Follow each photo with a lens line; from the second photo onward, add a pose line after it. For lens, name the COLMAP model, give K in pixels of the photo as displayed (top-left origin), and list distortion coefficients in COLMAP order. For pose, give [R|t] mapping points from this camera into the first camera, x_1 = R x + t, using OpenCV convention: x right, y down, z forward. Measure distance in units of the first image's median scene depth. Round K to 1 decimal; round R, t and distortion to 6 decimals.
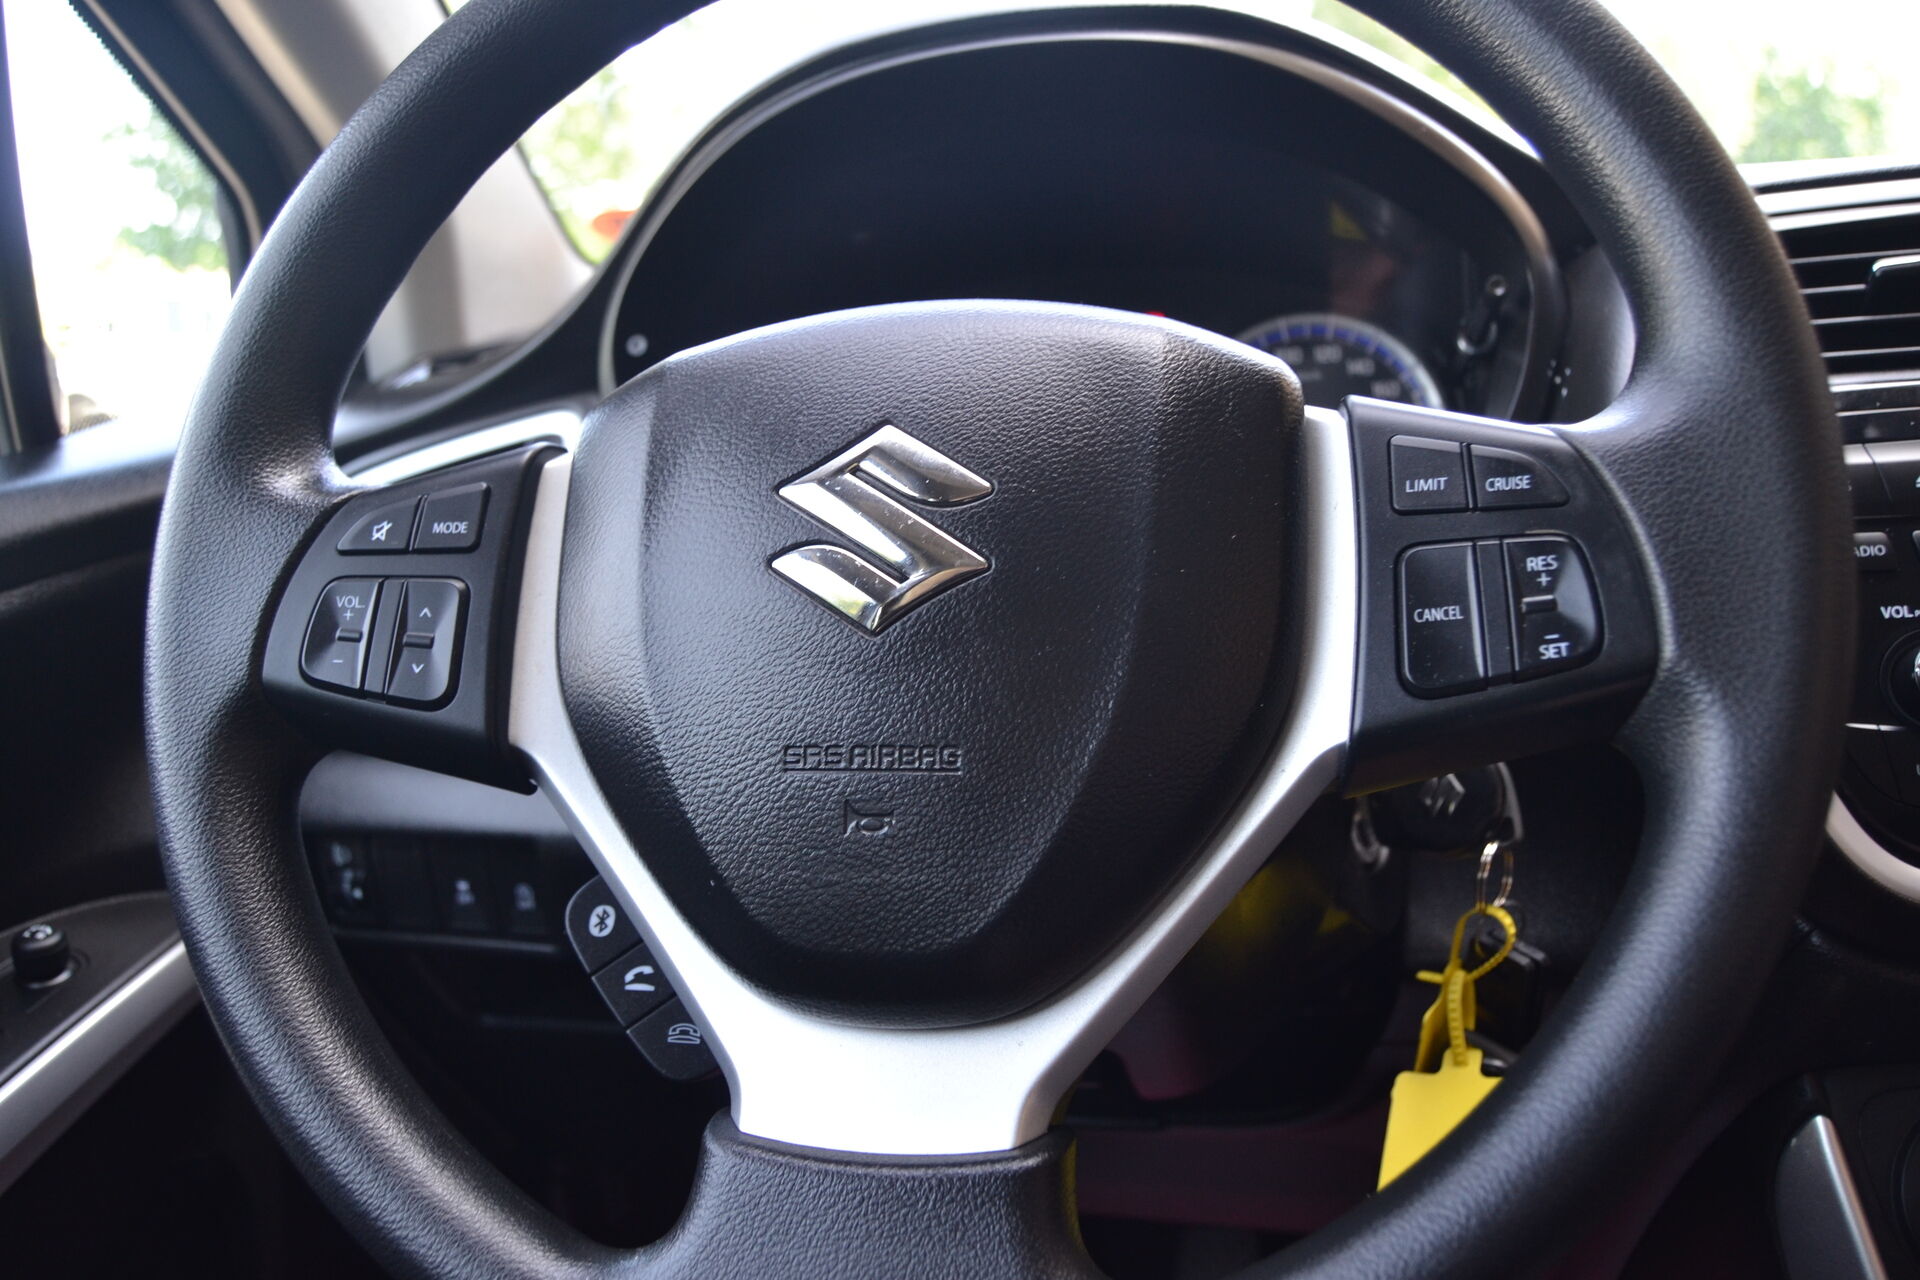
lens RADIAL K [[1511.8, 0, 960.0], [0, 1511.8, 640.0], [0, 0, 1]] dist [-0.082115, 0.006318]
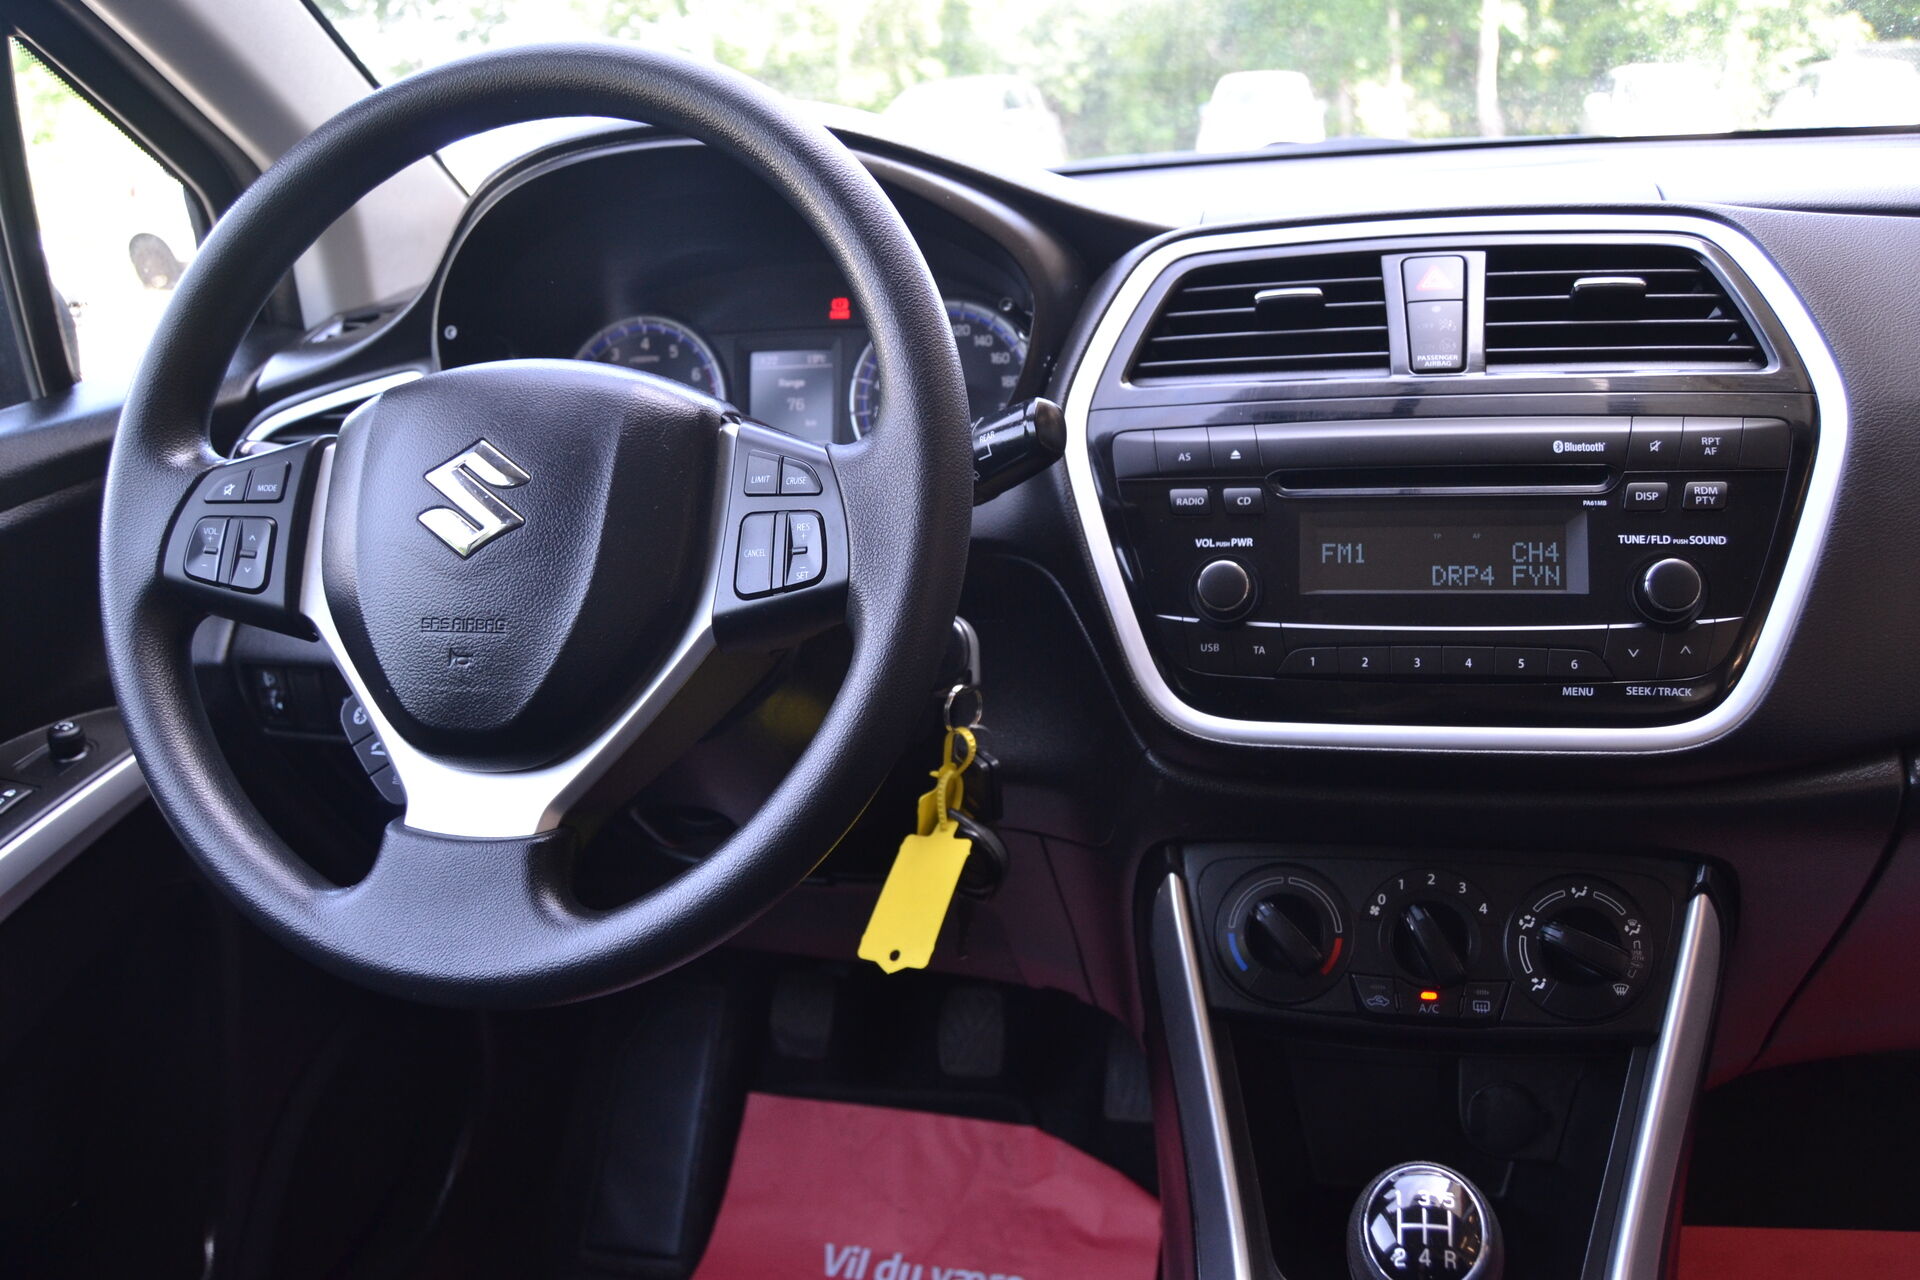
lens RADIAL K [[1551.3, 0, 961.2], [0, 1551.3, 669.7], [0, 0, 1]] dist [-0.084819, 0.008274]
pose [[0.998171, 0.022581, -0.056085, 0.565677], [-0.015873, 0.992970, 0.117301, -0.085843], [0.058339, -0.116196, 0.991511, -0.725599]]
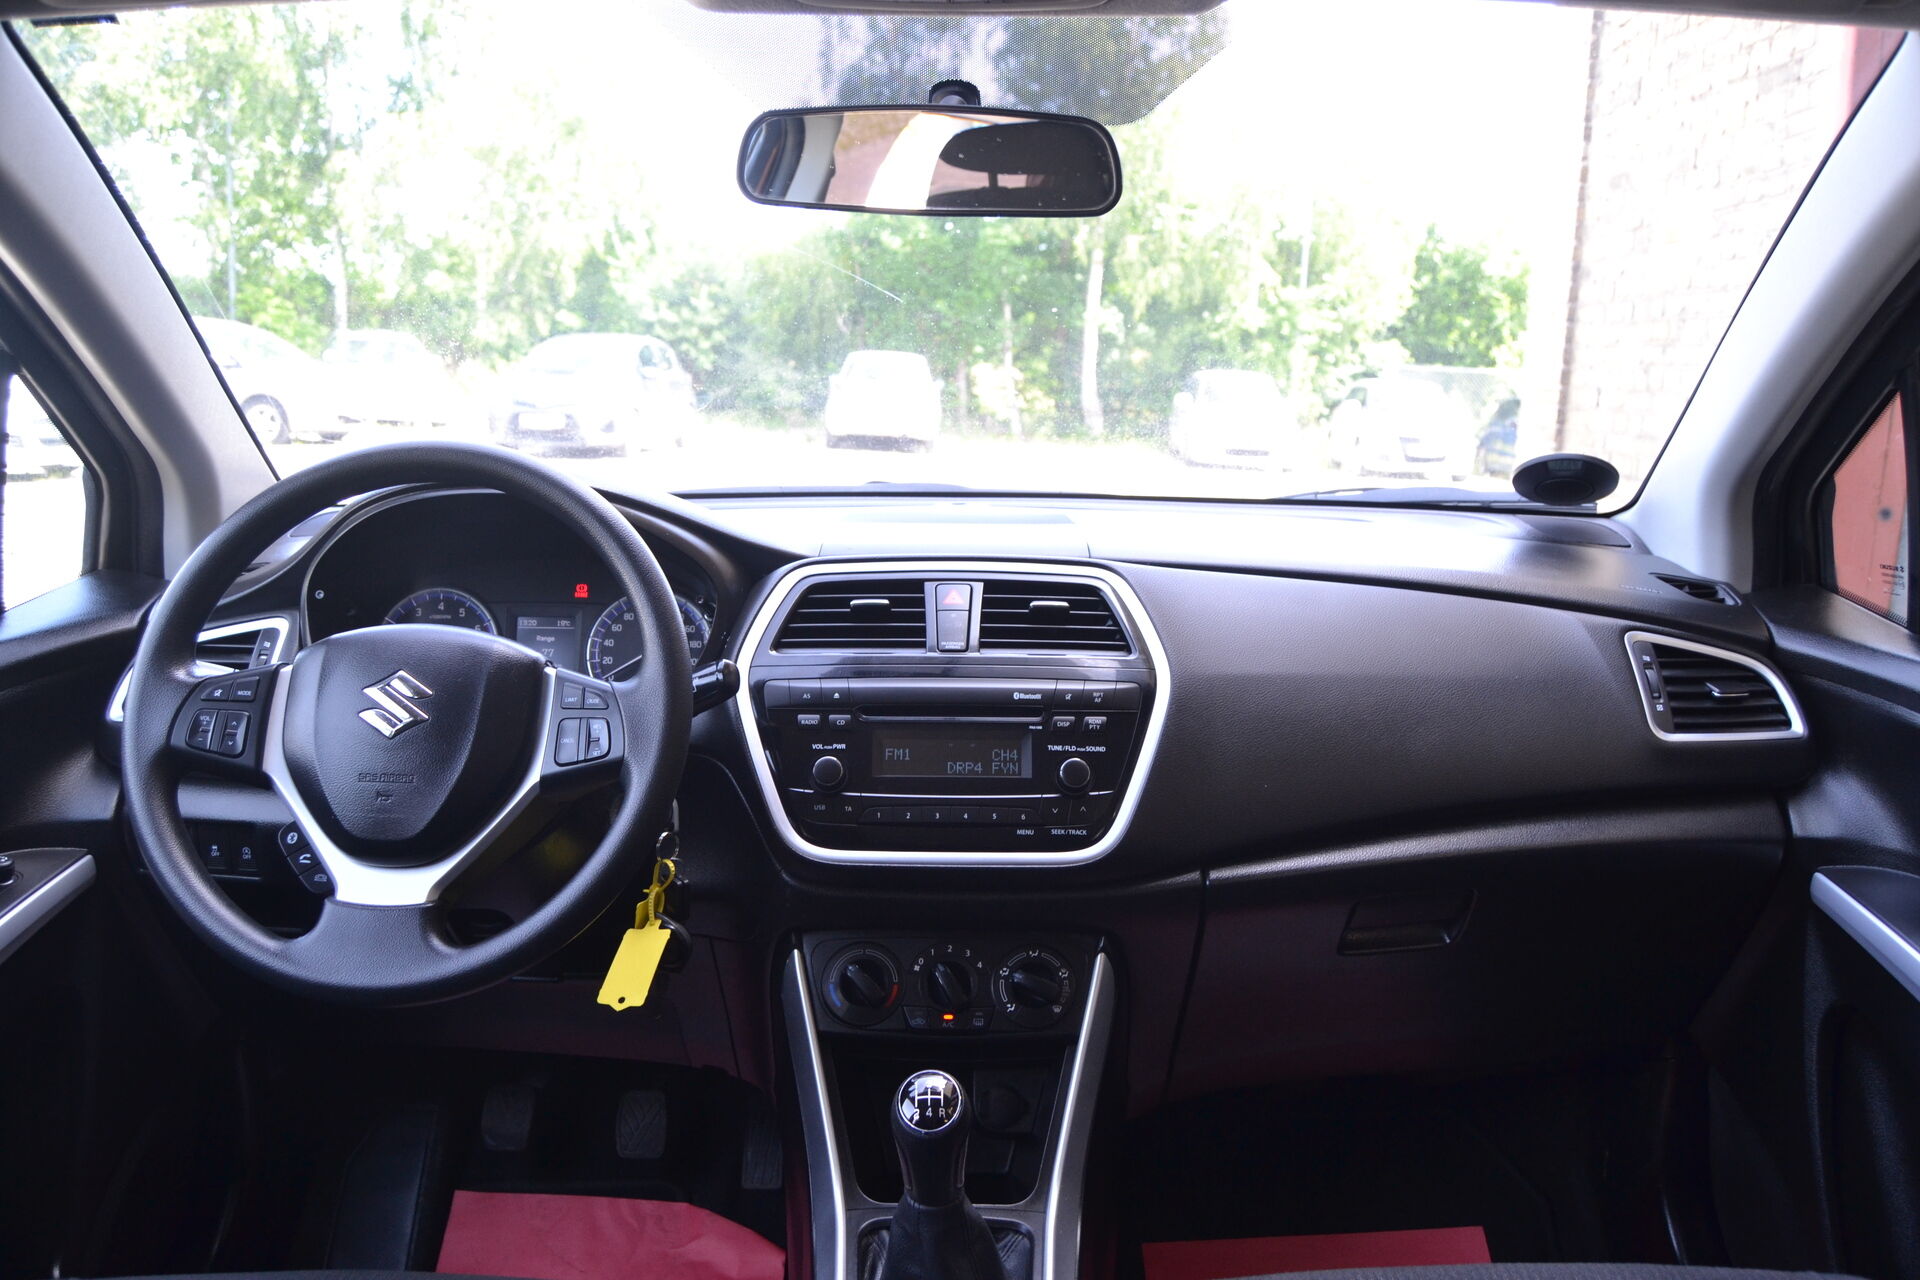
lens RADIAL K [[1583.4, 0, 955.5], [0, 1583.4, 672.1], [0, 0, 1]] dist [-0.087353, 0.064615]
pose [[0.983179, 0.051128, 0.175342, 0.451219], [-0.043378, 0.997917, -0.047752, -0.032597], [-0.177418, 0.039342, 0.983349, -2.094164]]
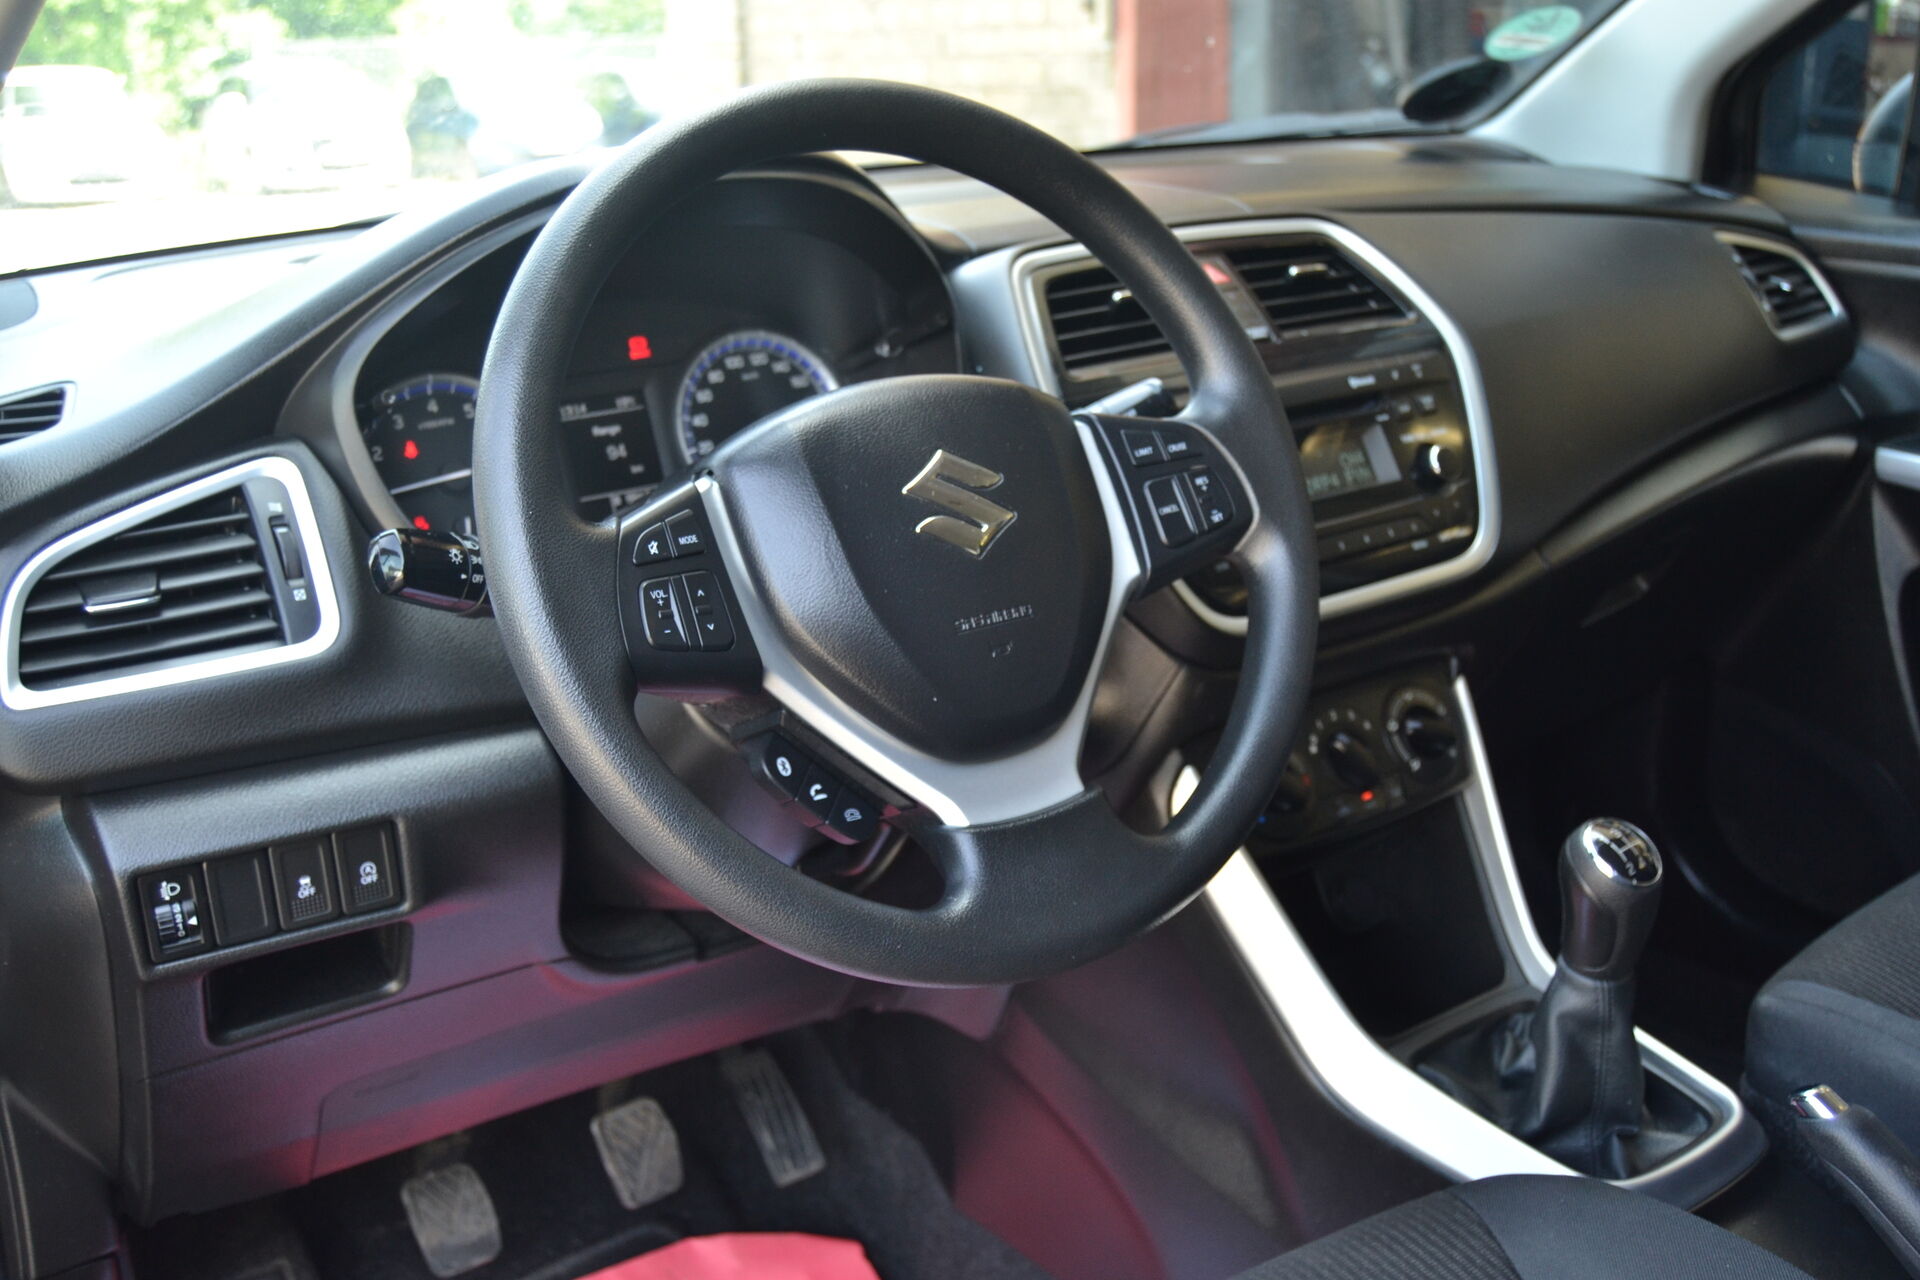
lens RADIAL K [[2055.9, 0, 962.0], [0, 2055.9, 616.0], [0, 0, 1]] dist [-0.082645, 0.032270]
pose [[0.669286, -0.156973, 0.726234, -1.773355], [0.156711, 0.985263, 0.068539, -0.099592], [-0.726291, 0.067937, 0.684022, -0.701943]]
